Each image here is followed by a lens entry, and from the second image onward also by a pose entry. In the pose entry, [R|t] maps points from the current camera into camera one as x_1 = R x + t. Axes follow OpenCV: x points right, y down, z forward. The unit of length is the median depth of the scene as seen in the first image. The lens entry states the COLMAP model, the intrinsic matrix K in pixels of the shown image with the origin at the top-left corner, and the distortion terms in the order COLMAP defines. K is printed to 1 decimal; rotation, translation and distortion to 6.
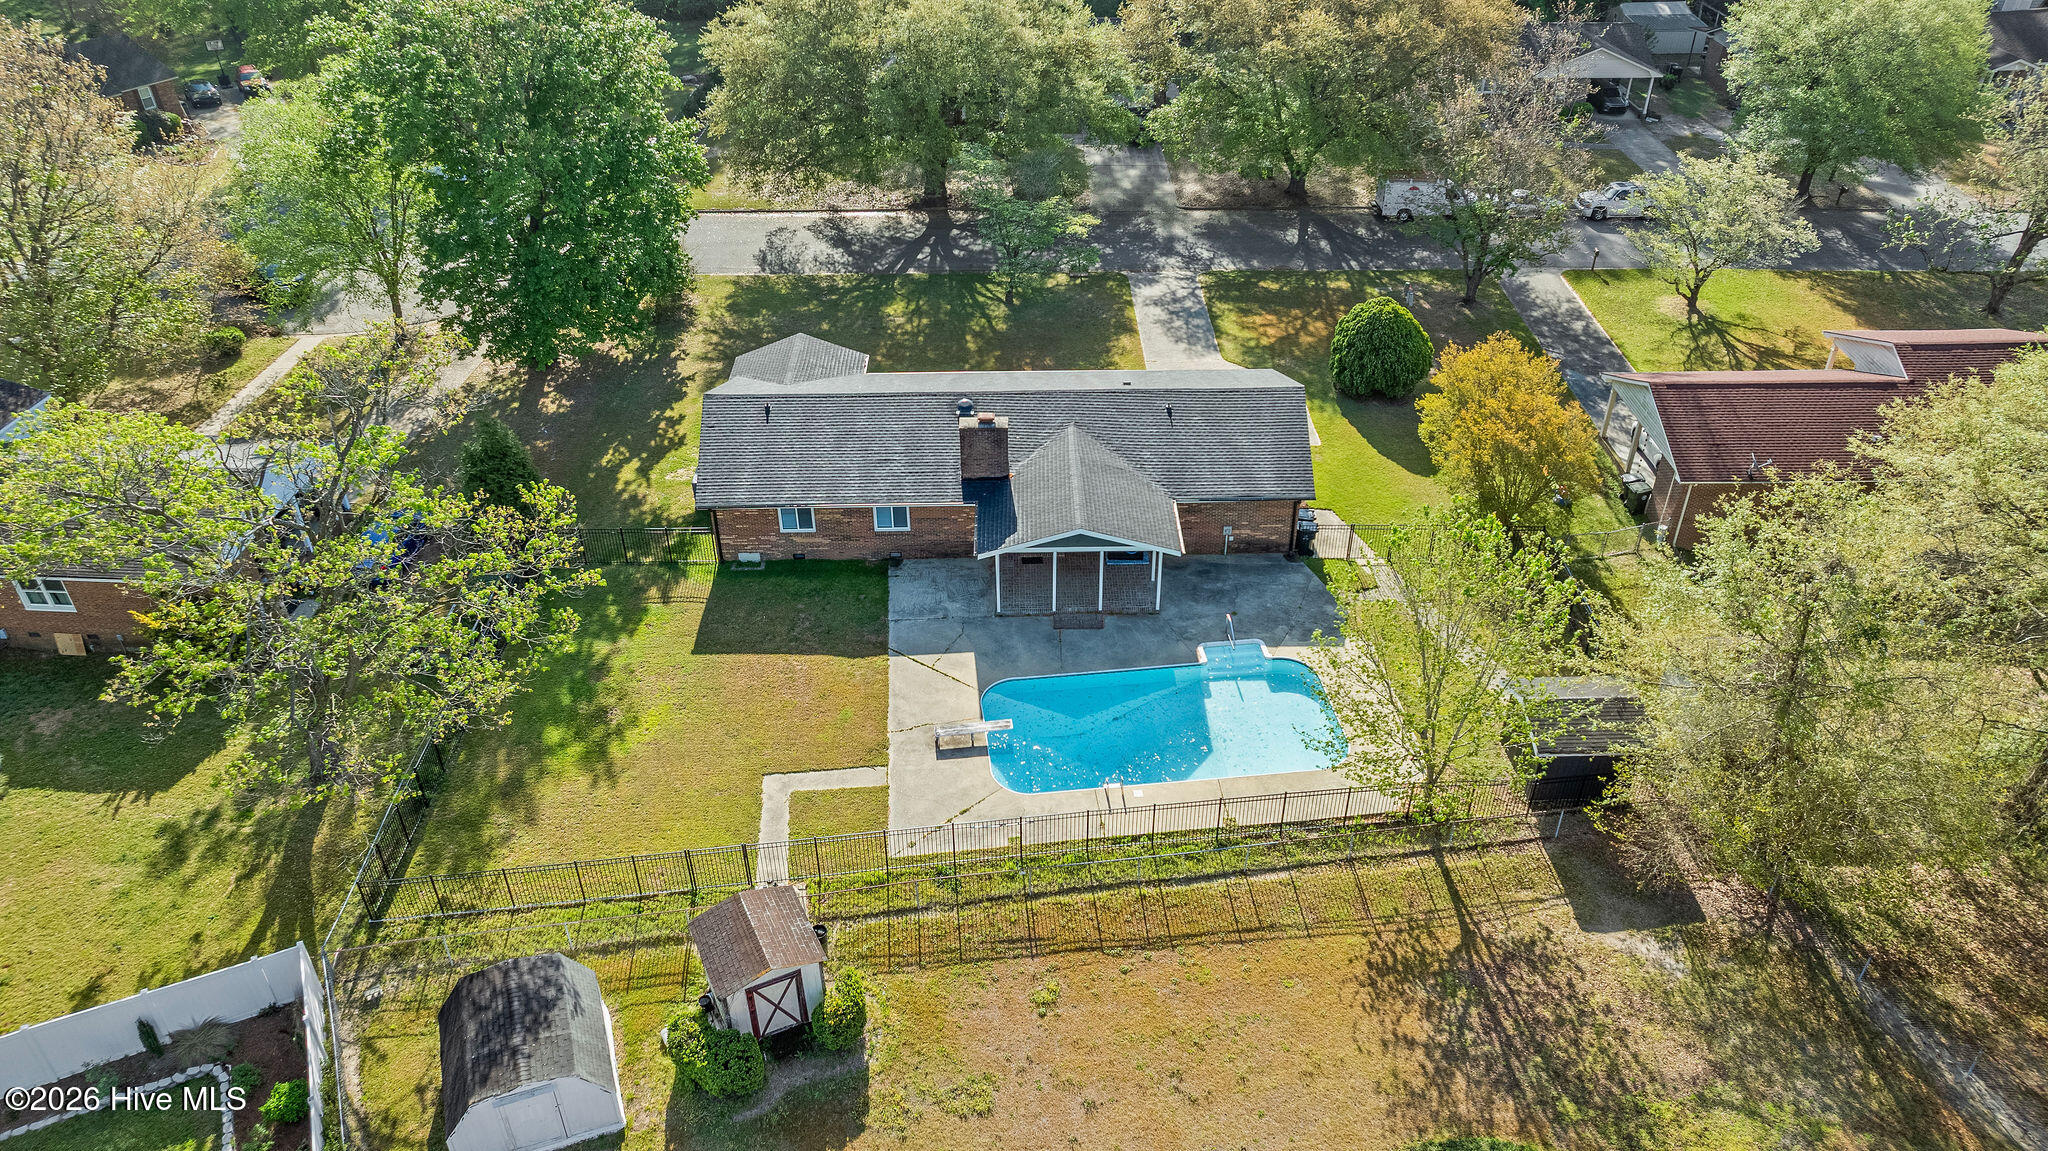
lens RADIAL K [[1442.5, 0, 1032.8], [0, 1442.5, 578.6], [0, 0, 1]] dist [-0.032380, 0.032042]
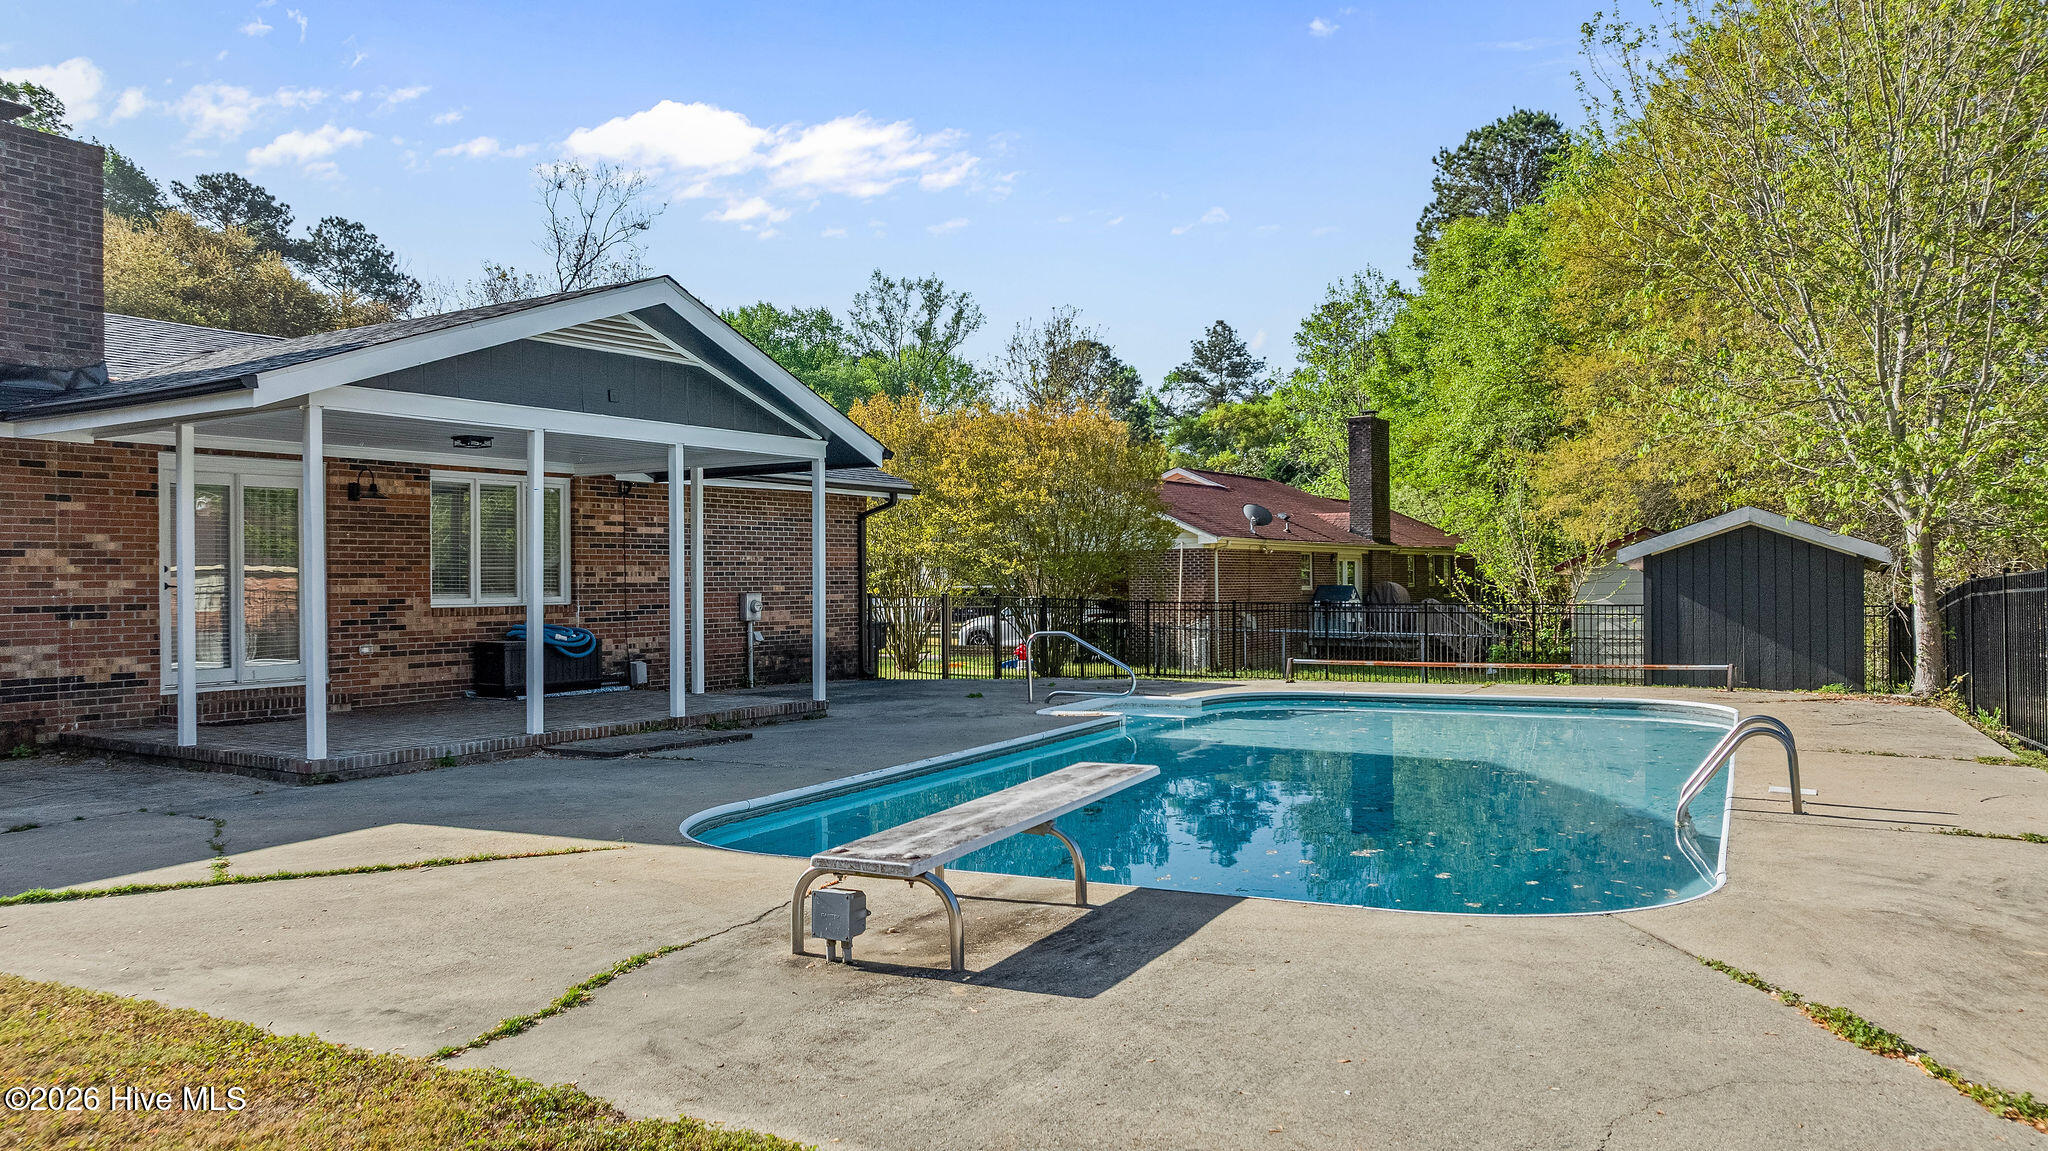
lens RADIAL K [[1442.5, 0, 1011.6], [0, 1442.5, 574.0], [0, 0, 1]] dist [-0.032380, 0.032042]
pose [[0.550760, -0.000246, 0.834663, -0.133144], [0.490034, 0.809607, -0.323115, 0.110993], [-0.675670, 0.586972, 0.446020, 0.788226]]
